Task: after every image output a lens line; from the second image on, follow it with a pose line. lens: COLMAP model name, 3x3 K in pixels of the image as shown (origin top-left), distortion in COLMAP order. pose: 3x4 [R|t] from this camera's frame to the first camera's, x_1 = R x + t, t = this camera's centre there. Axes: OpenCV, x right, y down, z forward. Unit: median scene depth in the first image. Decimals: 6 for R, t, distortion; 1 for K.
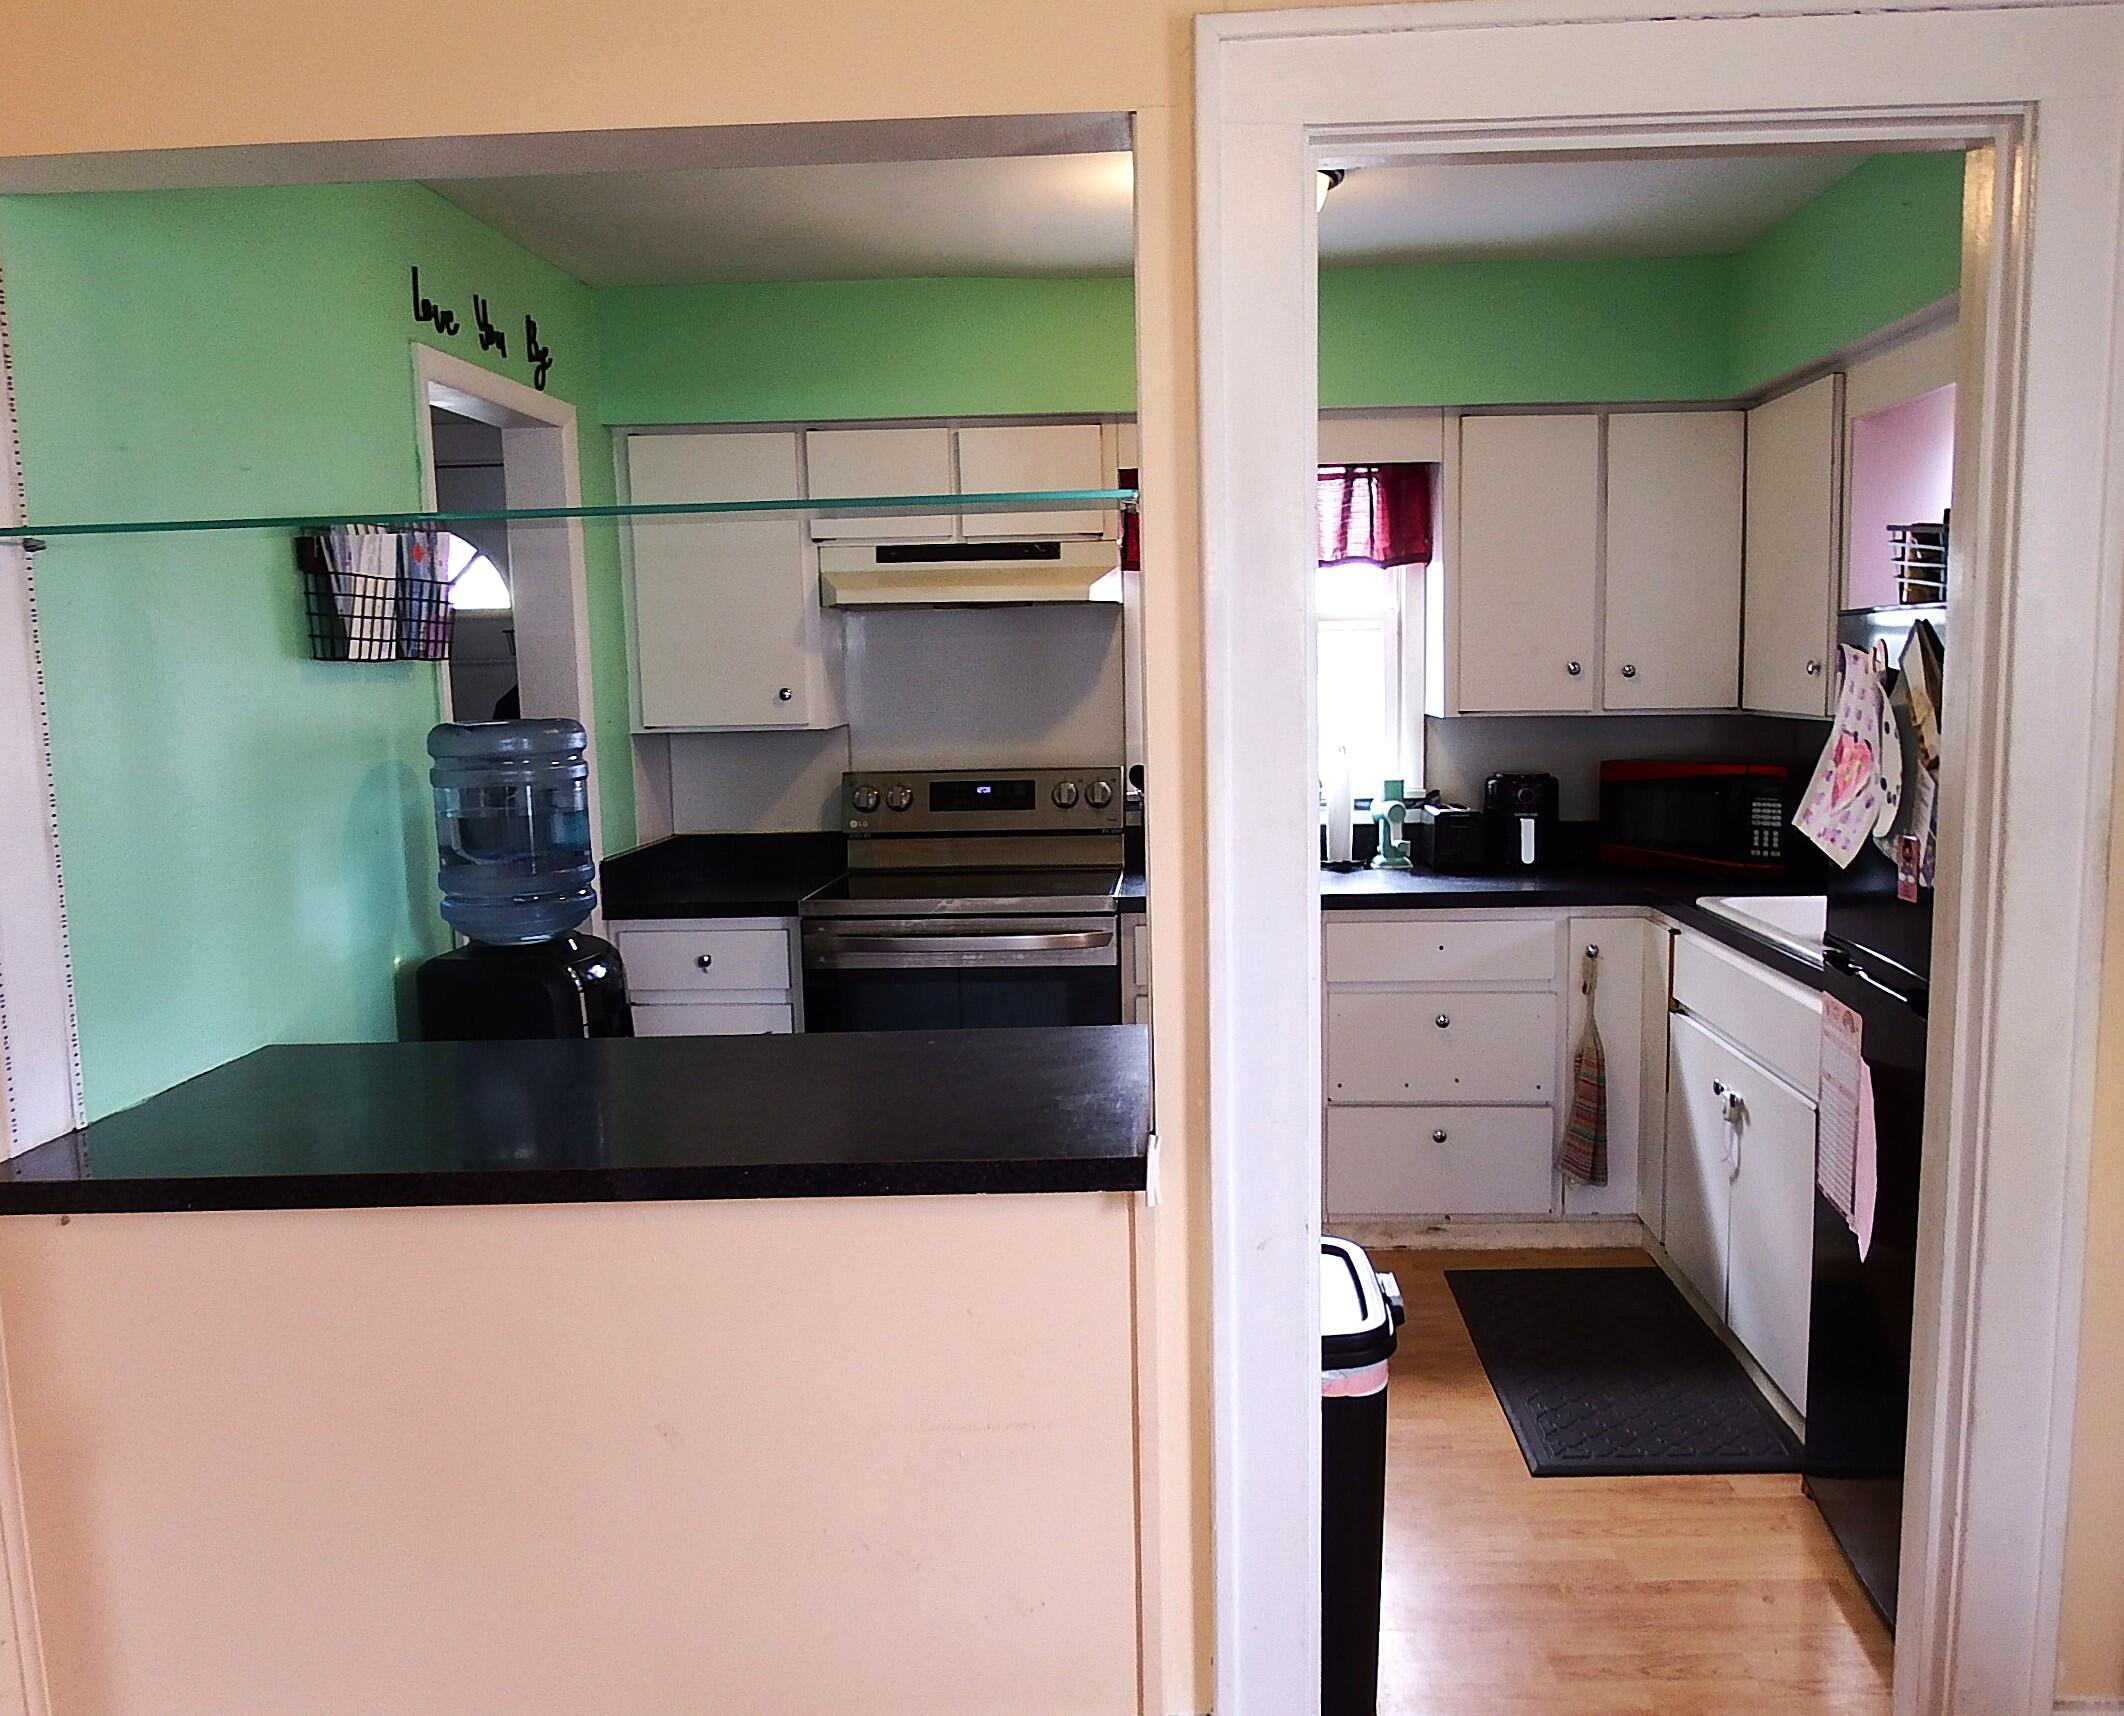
lens RADIAL K [[1674.2, 0, 1061.2], [0, 1674.2, 901.5], [0, 0, 1]] dist [-0.133125, 0.001458]
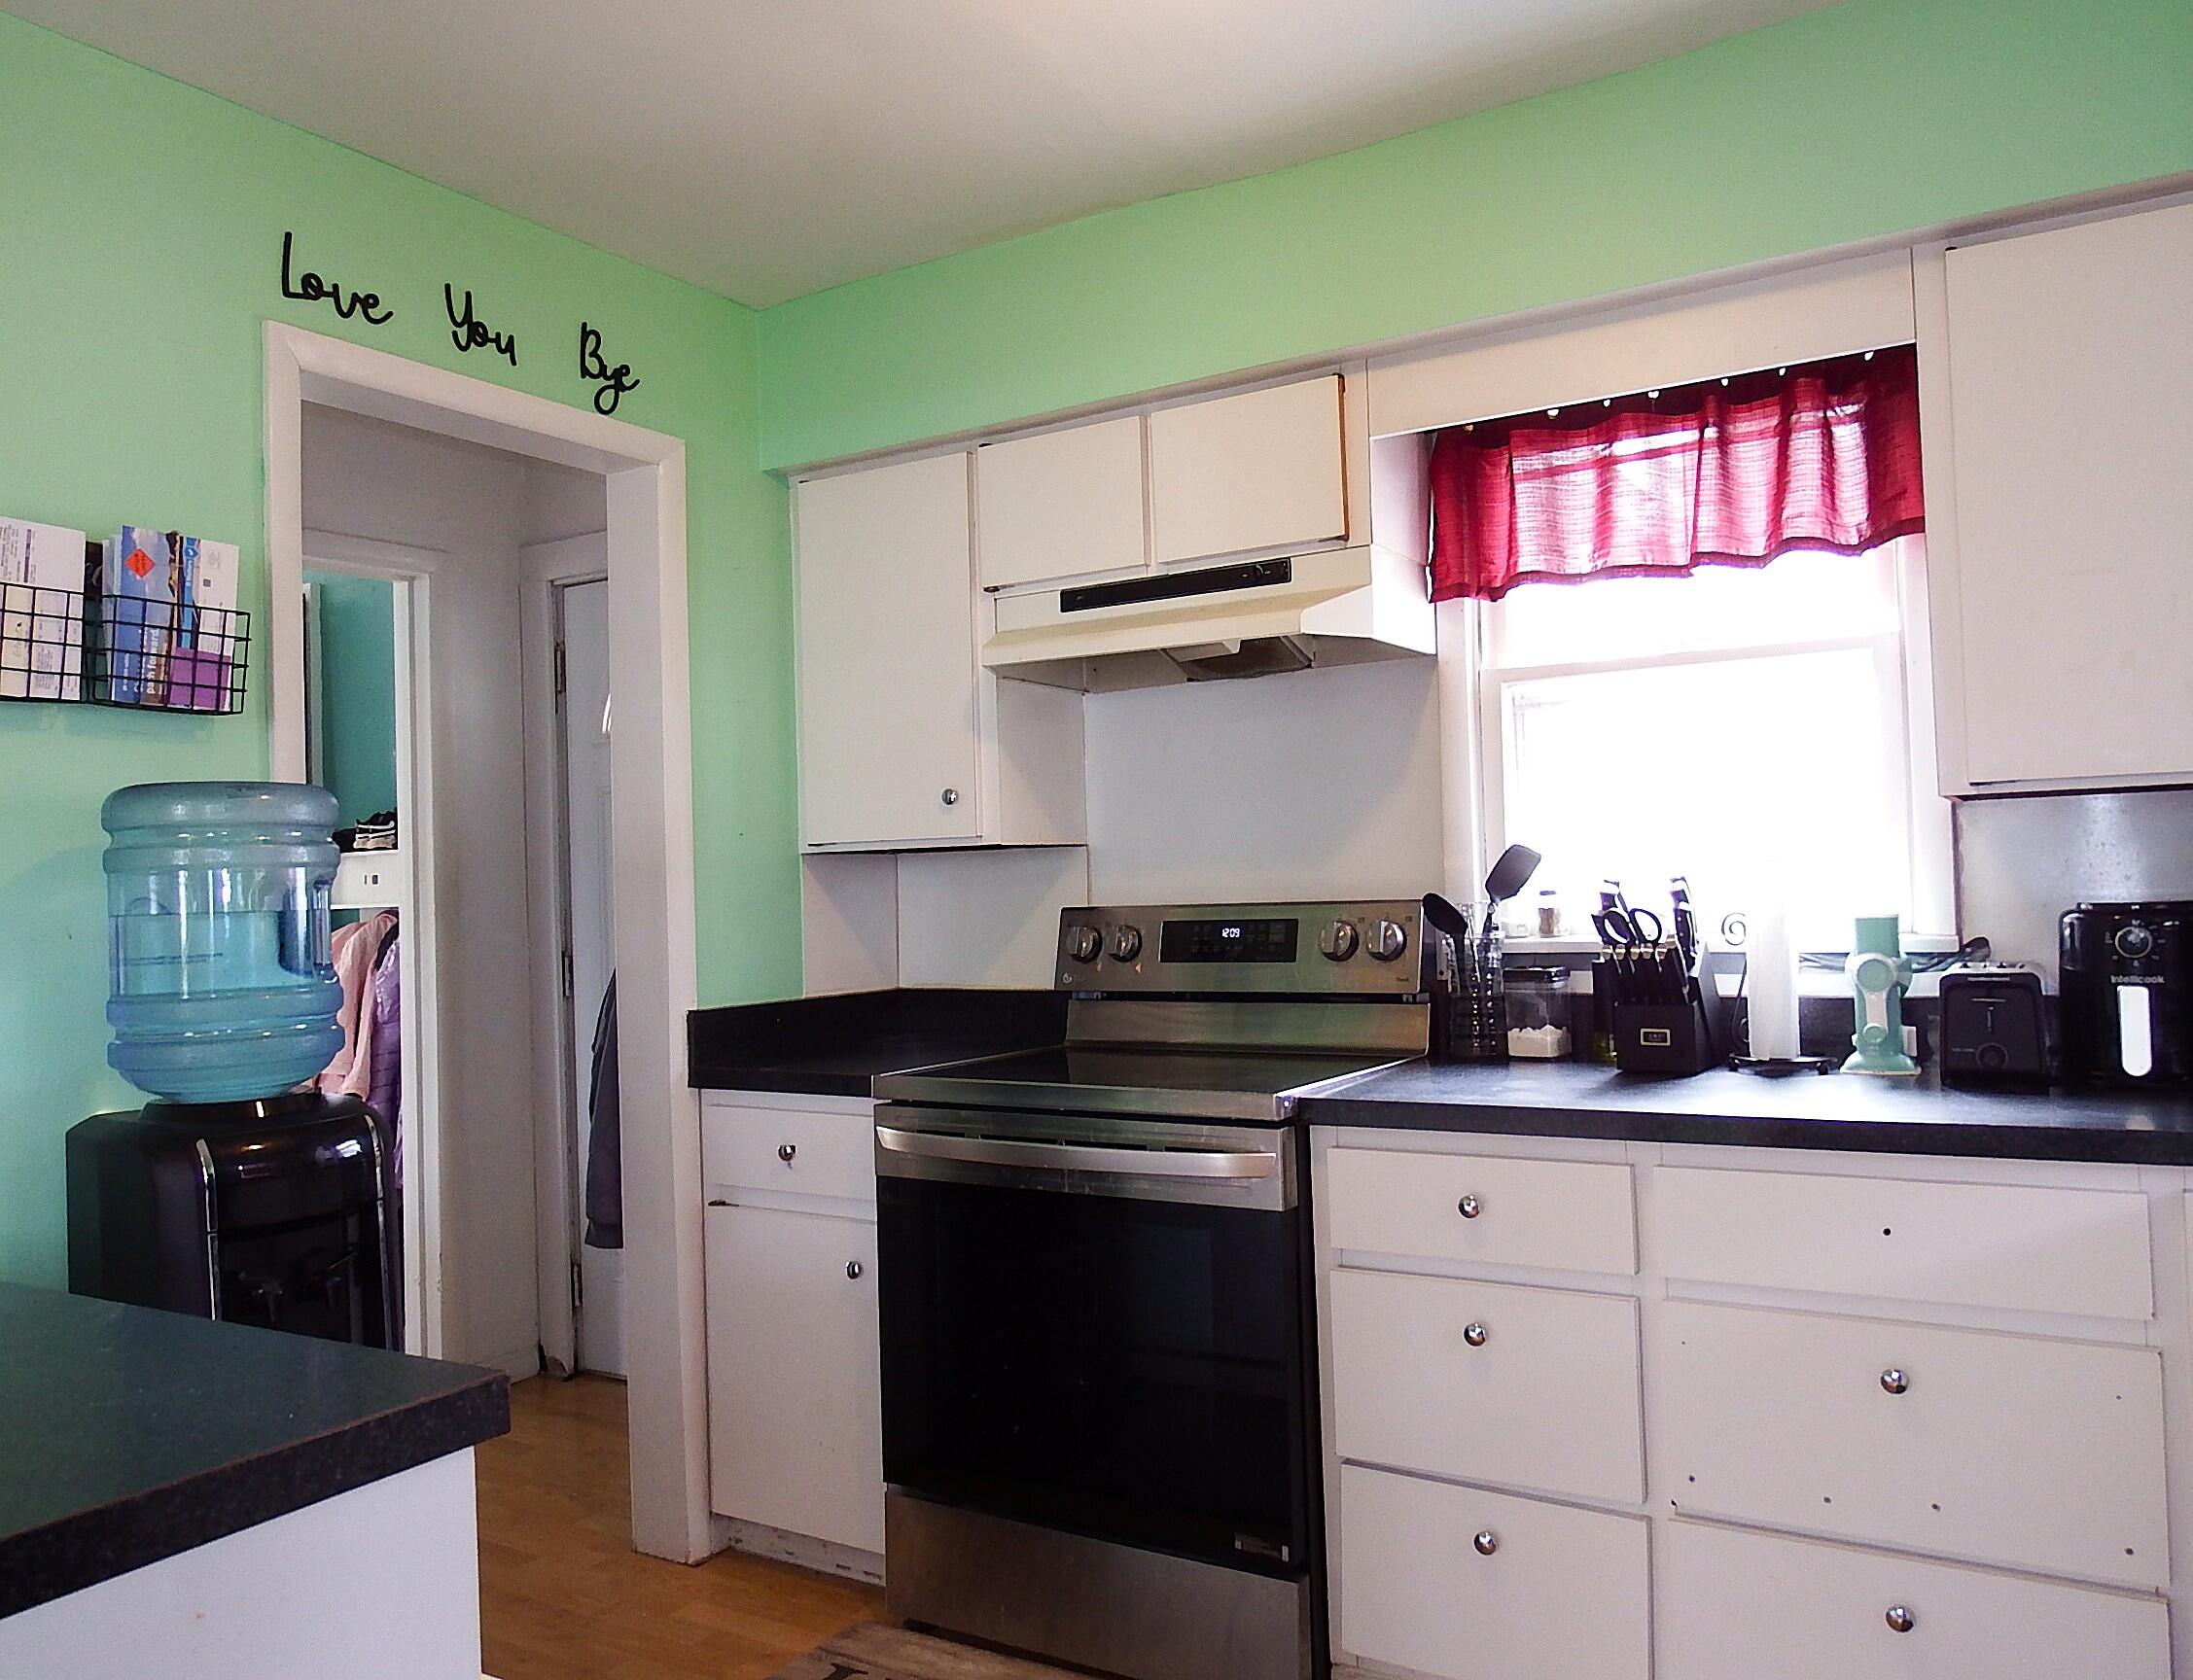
lens RADIAL K [[1584.1, 0, 1096.5], [0, 1584.1, 840.0], [0, 0, 1]] dist [-0.050494, 0.005548]
pose [[0.873244, -0.020432, -0.486854, 0.237073], [-0.058775, 0.987409, -0.146860, -0.005740], [0.483725, 0.156860, 0.861049, 0.431028]]
